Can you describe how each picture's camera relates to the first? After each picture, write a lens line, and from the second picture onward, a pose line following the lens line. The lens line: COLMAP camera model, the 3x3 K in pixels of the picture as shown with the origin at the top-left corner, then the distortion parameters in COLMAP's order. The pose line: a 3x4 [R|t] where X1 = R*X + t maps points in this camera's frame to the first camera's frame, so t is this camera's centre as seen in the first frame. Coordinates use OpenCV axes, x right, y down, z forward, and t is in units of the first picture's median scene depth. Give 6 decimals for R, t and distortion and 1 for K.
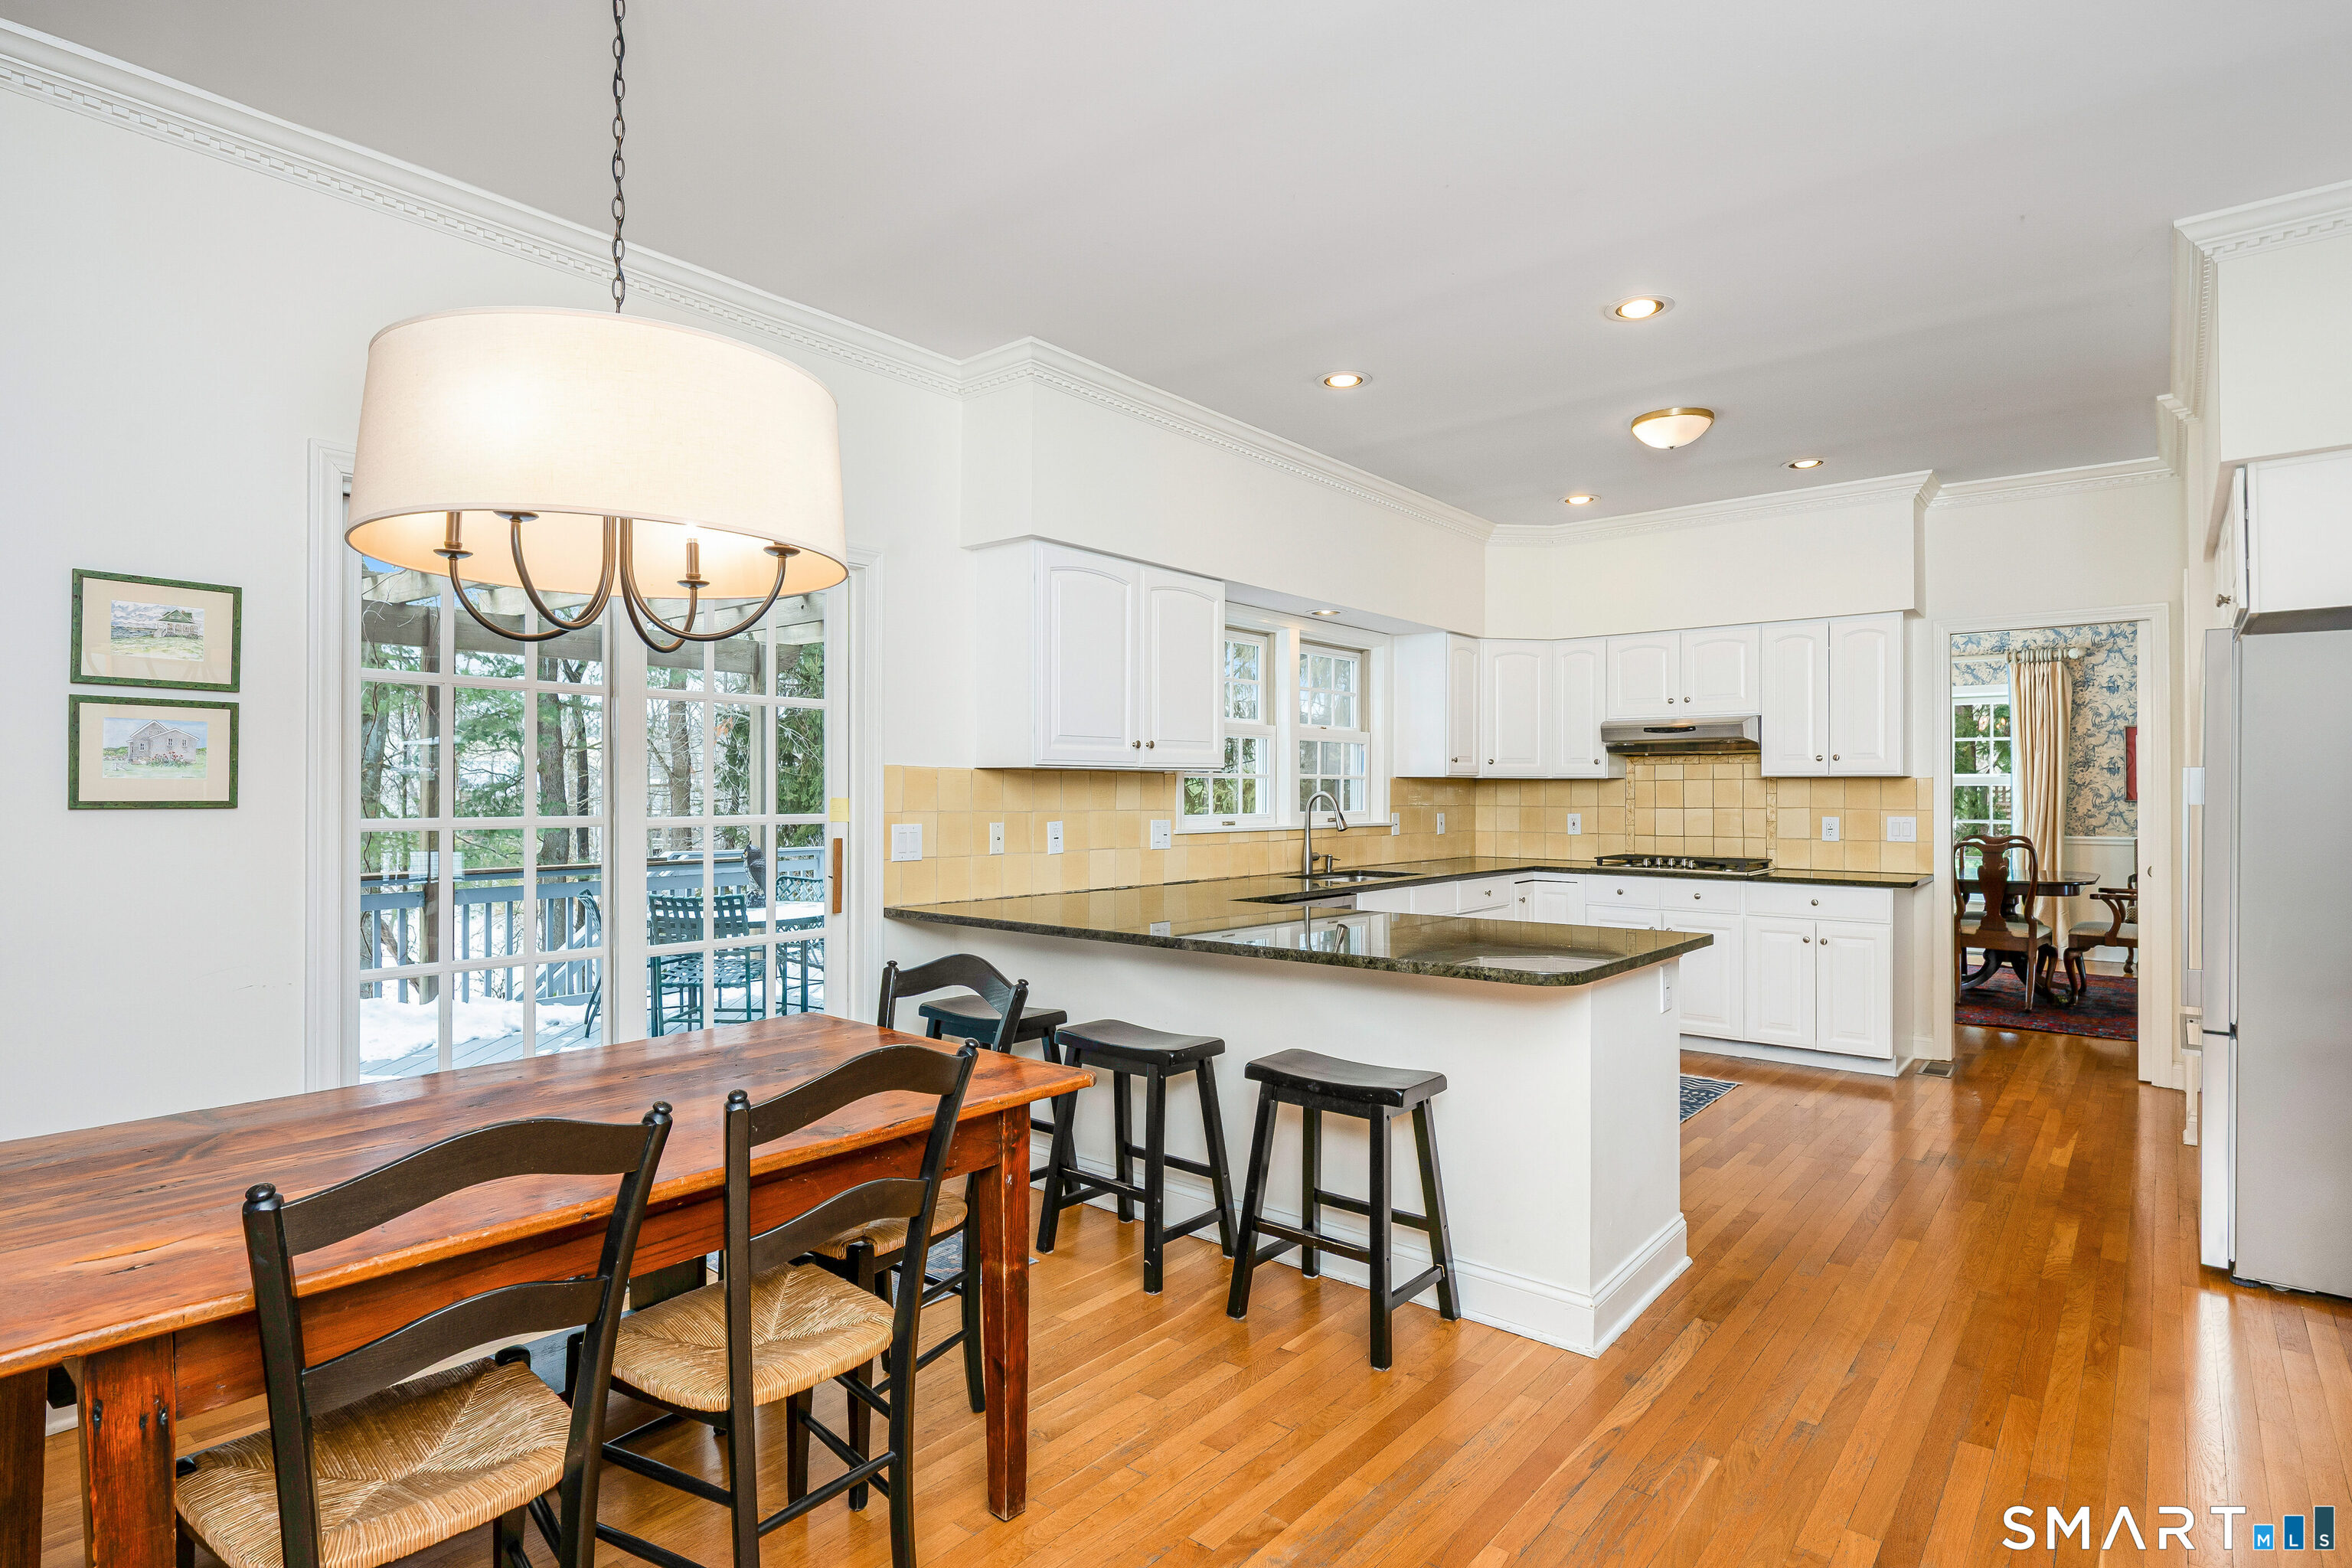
lens RADIAL K [[1204.9, 0, 1178.2], [0, 1204.9, 786.8], [0, 0, 1]] dist [-0.001204, -0.000055]
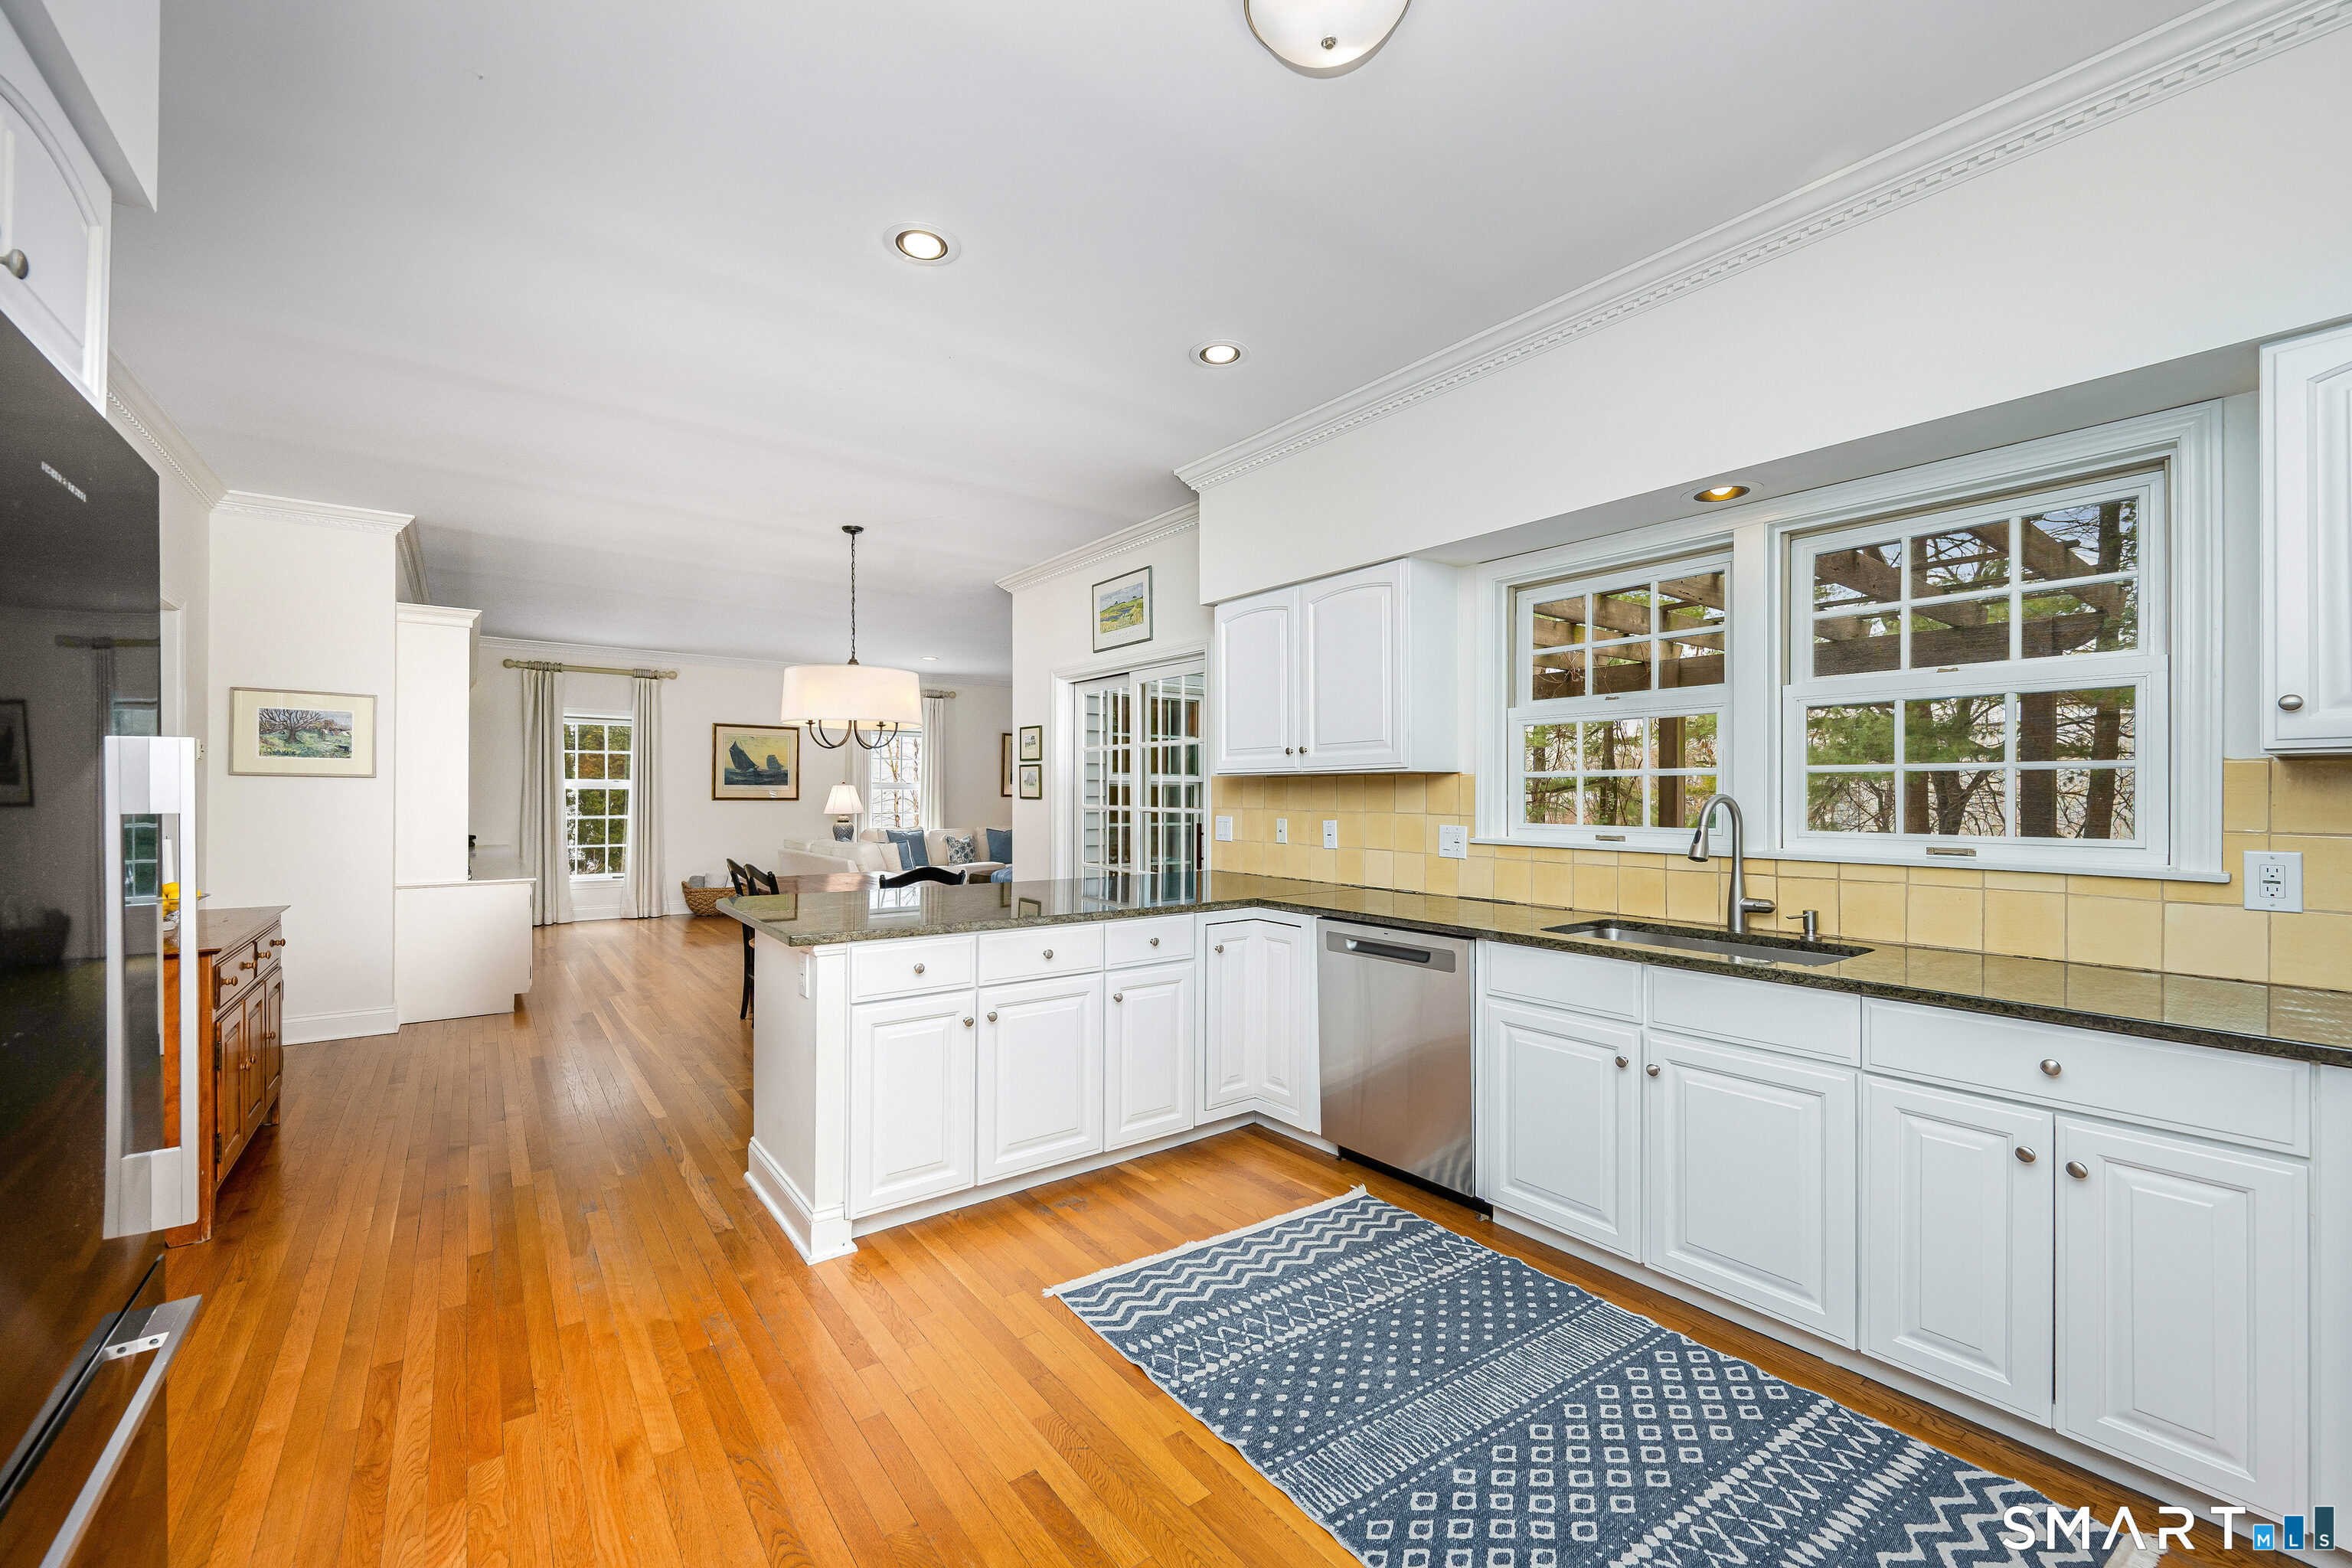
lens RADIAL K [[959.1, 0, 1175.9], [0, 959.1, 794.3], [0, 0, 1]] dist [-0.001399, -0.000091]
pose [[-0.239554, -0.005078, -0.970870, 0.802565], [-0.000544, 0.999987, -0.005096, 0.008787], [0.970883, -0.000693, -0.239554, 1.059470]]
